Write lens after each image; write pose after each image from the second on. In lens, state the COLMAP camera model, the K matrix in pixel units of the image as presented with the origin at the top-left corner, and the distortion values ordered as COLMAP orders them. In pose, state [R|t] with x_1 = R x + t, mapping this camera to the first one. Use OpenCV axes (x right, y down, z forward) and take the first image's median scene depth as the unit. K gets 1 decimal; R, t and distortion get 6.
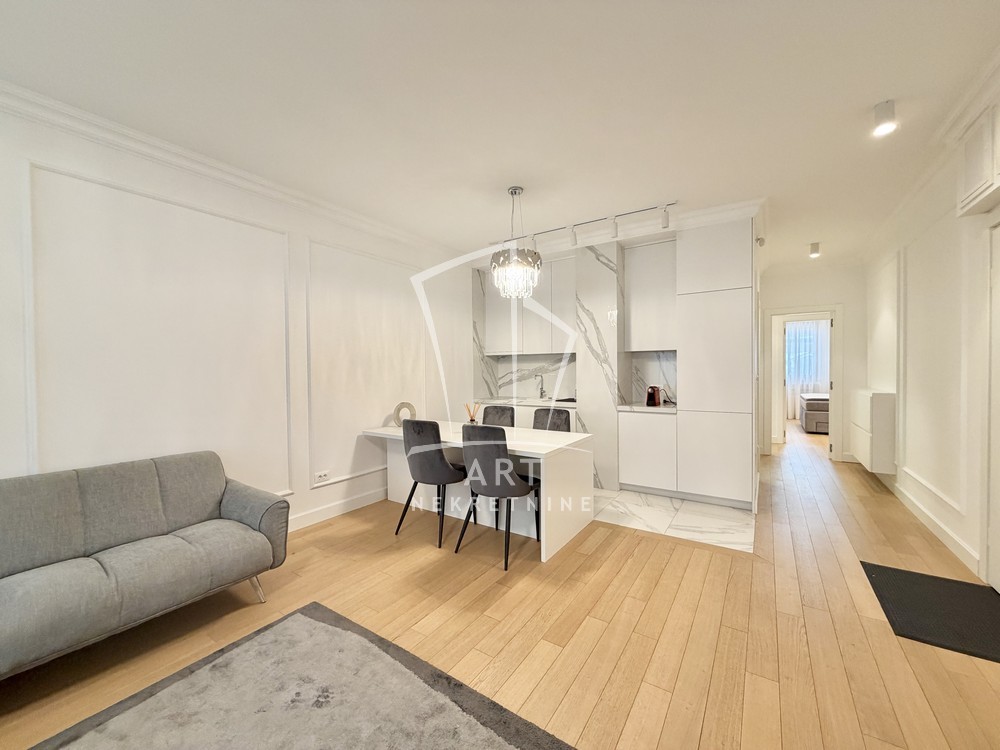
lens RADIAL K [[396.2, 0, 496.0], [0, 396.2, 376.8], [0, 0, 1]] dist [-0.005223, 0.000225]
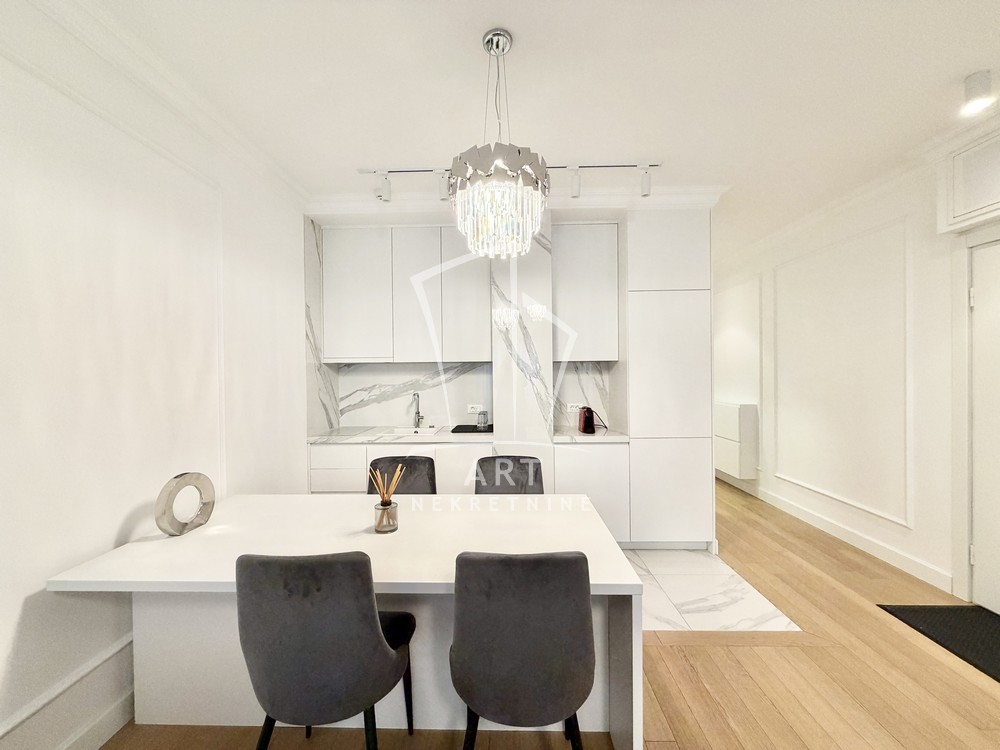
lens RADIAL K [[396.2, 0, 496.0], [0, 396.2, 376.8], [0, 0, 1]] dist [-0.005223, 0.000225]
pose [[0.843505, -0.004417, 0.537104, -0.180938], [0.012223, 0.999865, -0.010972, -0.030884], [-0.536983, 0.015820, 0.843445, 0.471905]]
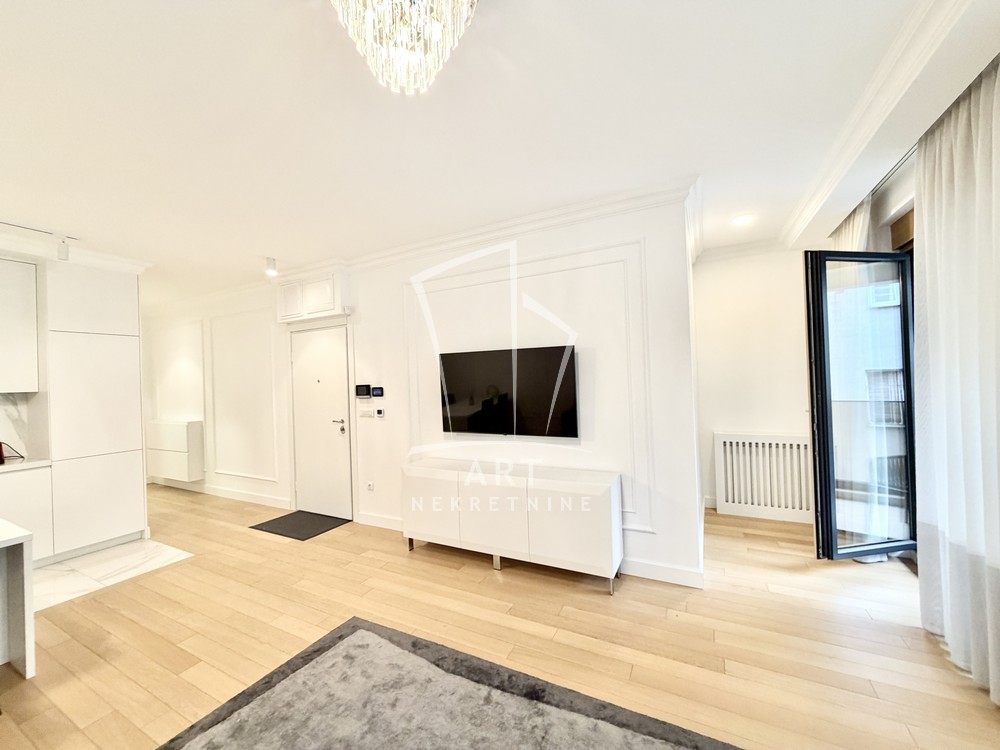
lens RADIAL K [[396.2, 0, 496.0], [0, 396.2, 376.8], [0, 0, 1]] dist [-0.005223, 0.000225]
pose [[-0.110324, 0.020717, 0.993680, -0.511191], [0.051710, 0.998548, -0.015077, -0.038493], [-0.992550, 0.049719, -0.111235, 0.109886]]
